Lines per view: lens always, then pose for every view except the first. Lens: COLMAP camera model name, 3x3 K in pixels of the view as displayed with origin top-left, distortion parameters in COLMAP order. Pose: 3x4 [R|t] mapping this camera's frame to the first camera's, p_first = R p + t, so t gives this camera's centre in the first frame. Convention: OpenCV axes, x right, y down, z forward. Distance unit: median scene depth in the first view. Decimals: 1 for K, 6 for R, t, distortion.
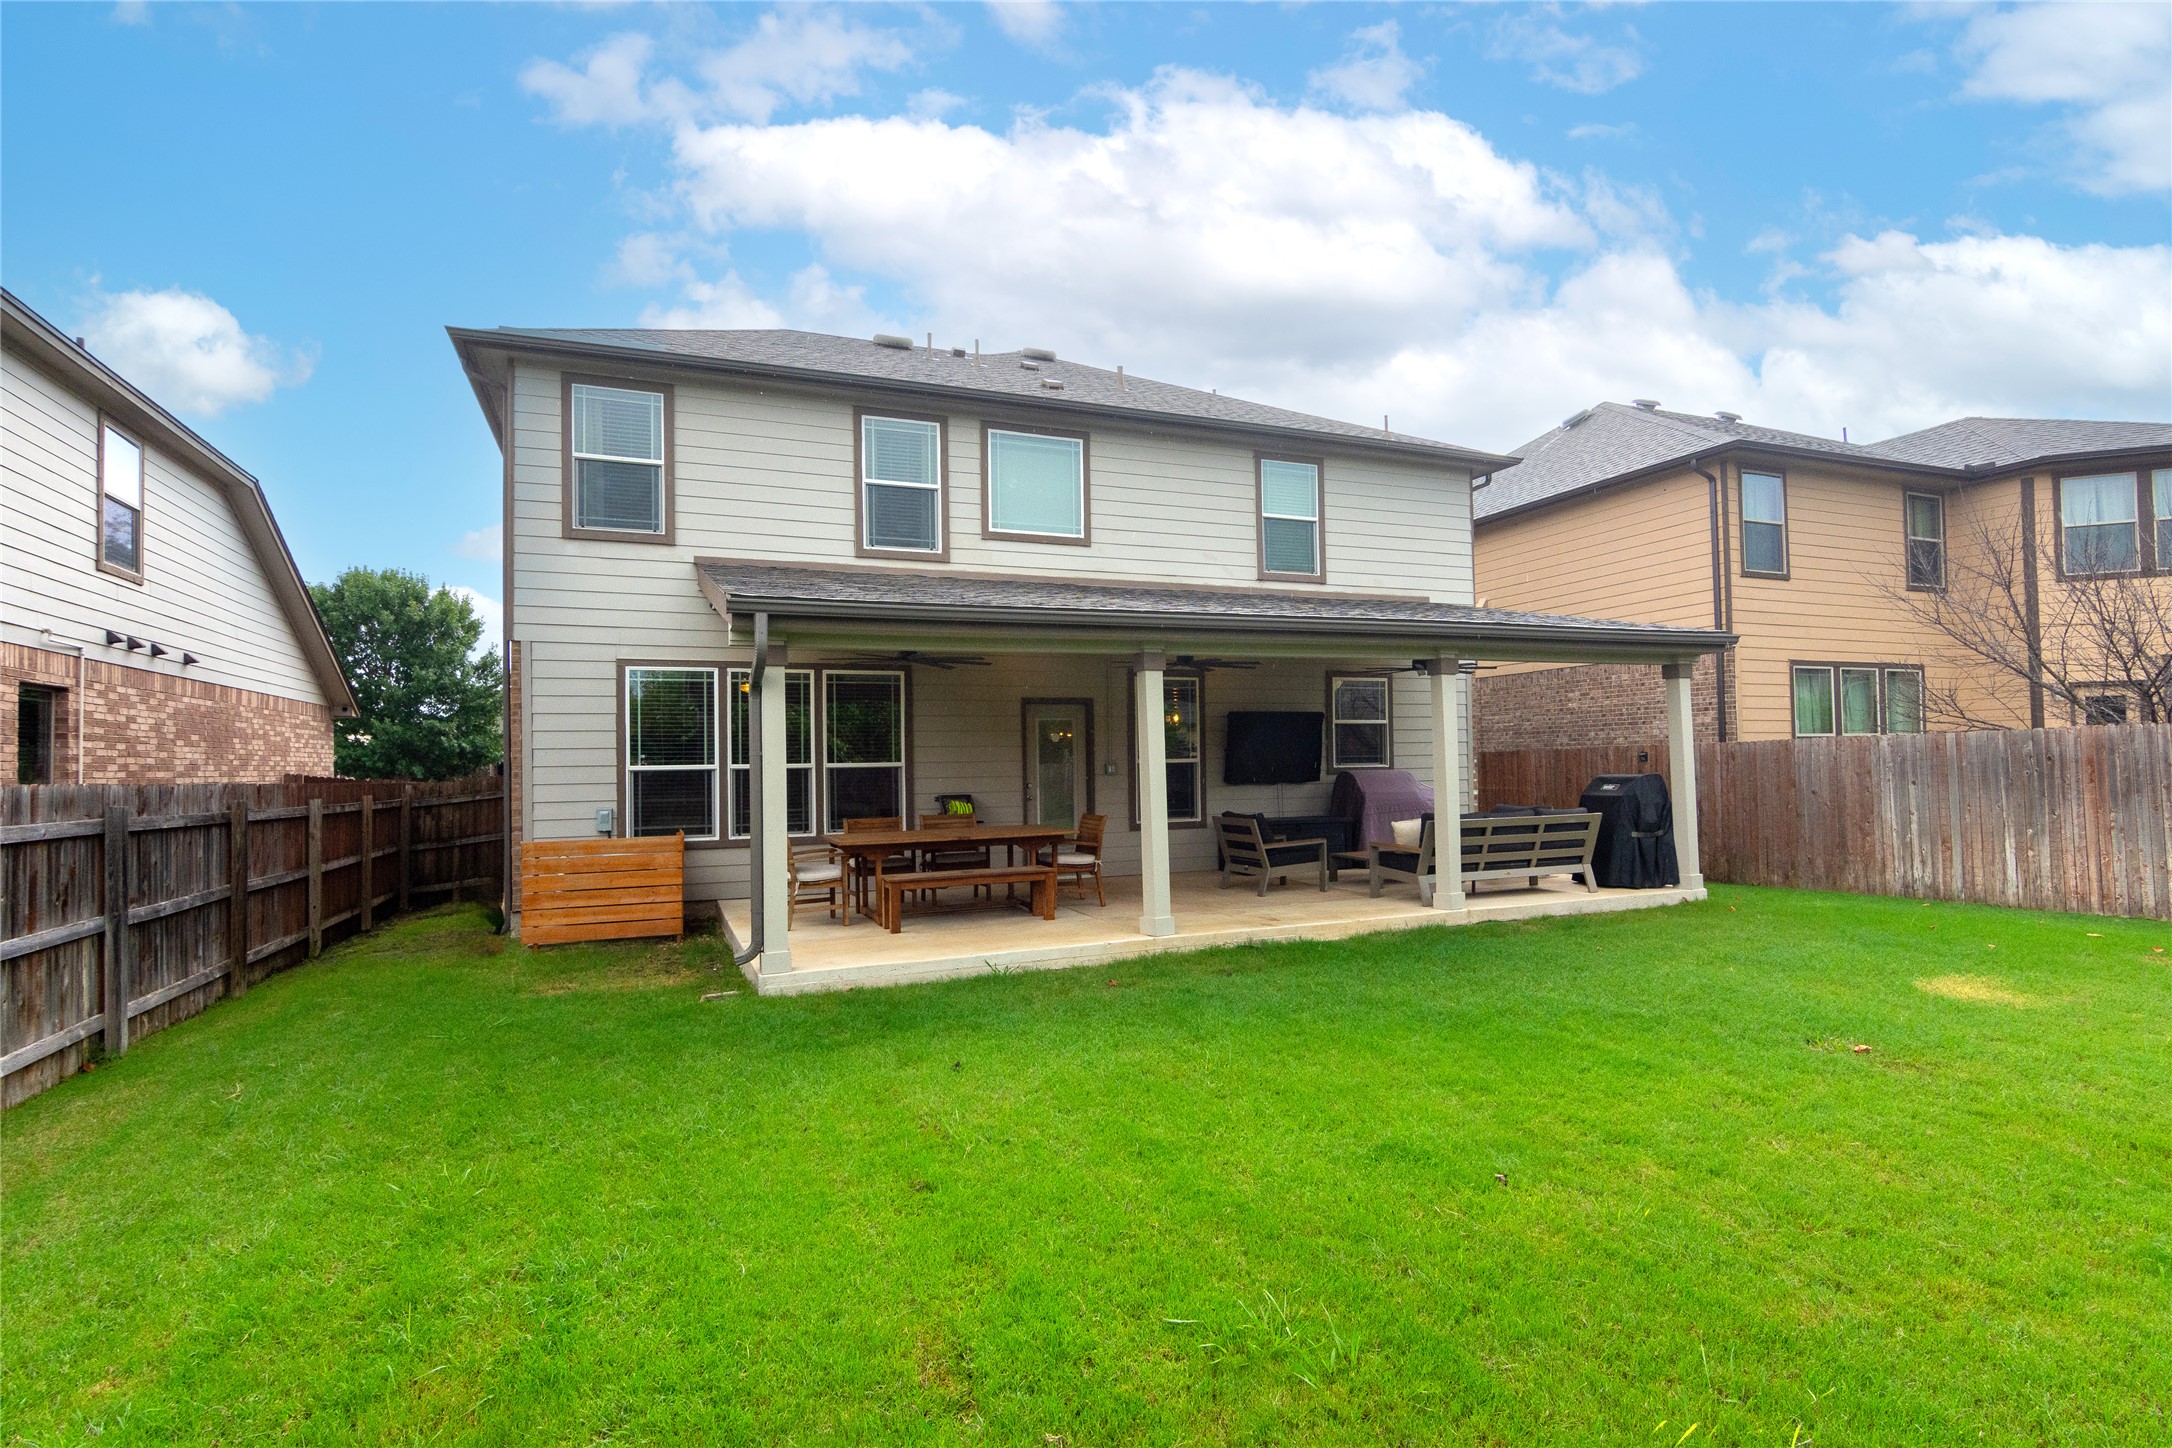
lens RADIAL K [[1043.9, 0, 1086.5], [0, 1043.9, 732.3], [0, 0, 1]] dist [-0.005669, 0.002385]
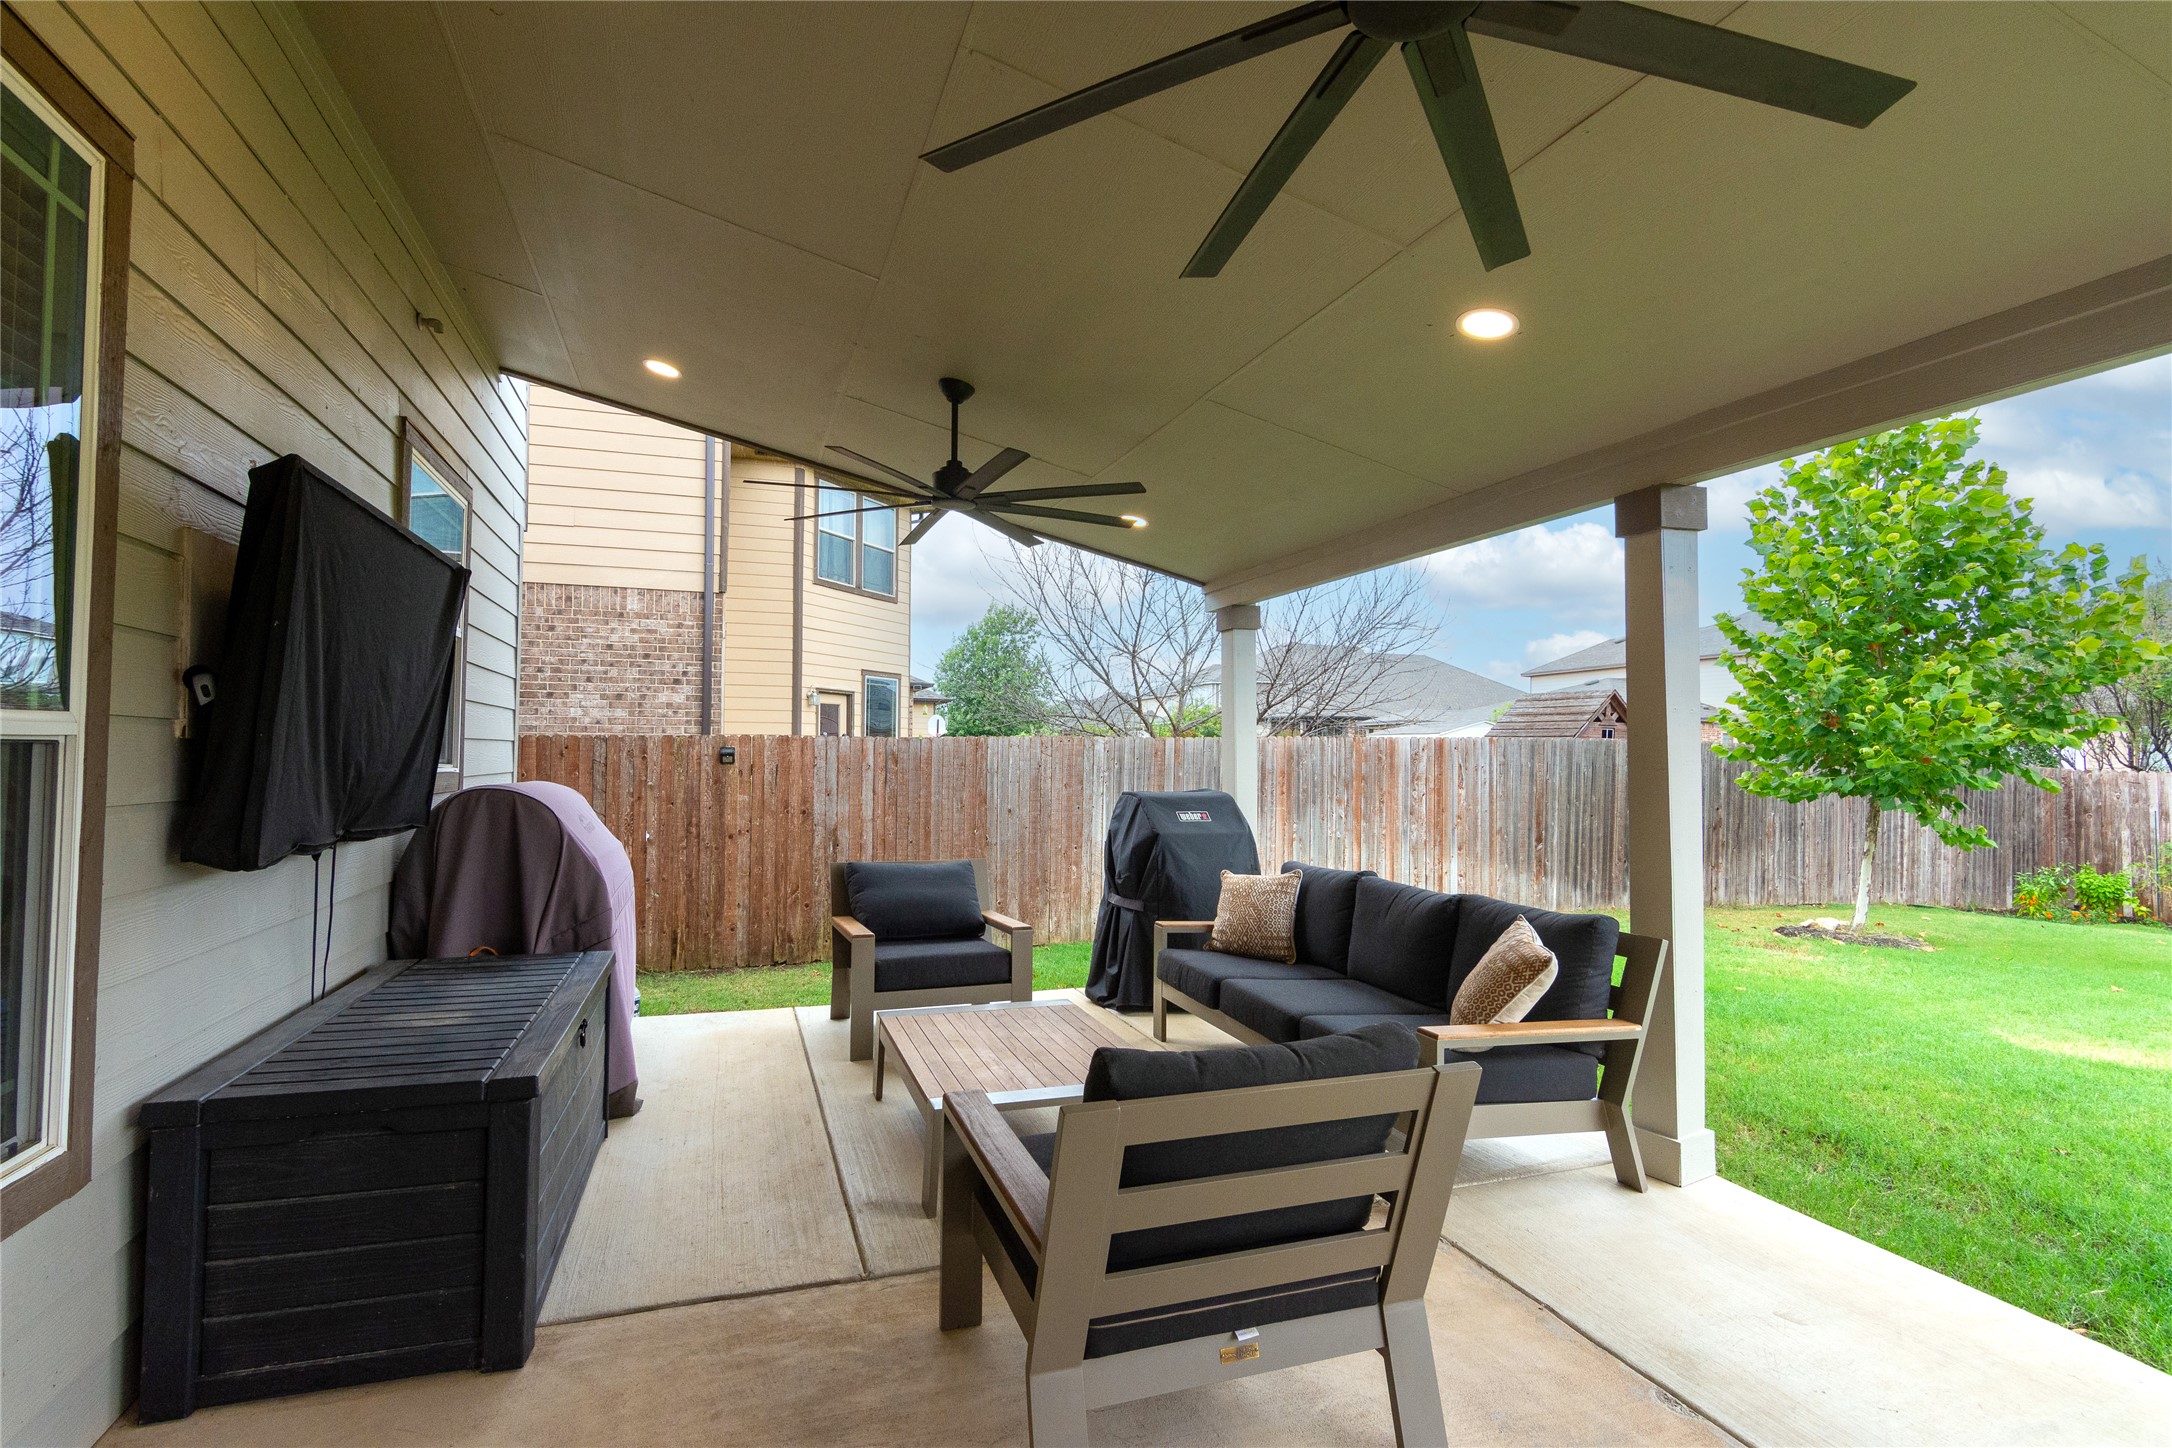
lens RADIAL K [[1043.9, 0, 1084.5], [0, 1043.9, 731.2], [0, 0, 1]] dist [-0.005669, 0.002385]
pose [[0.061229, 0.043203, 0.997188, -0.026725], [-0.042387, 0.998274, -0.040647, 0.028448], [-0.997223, -0.039779, 0.062954, 0.877377]]
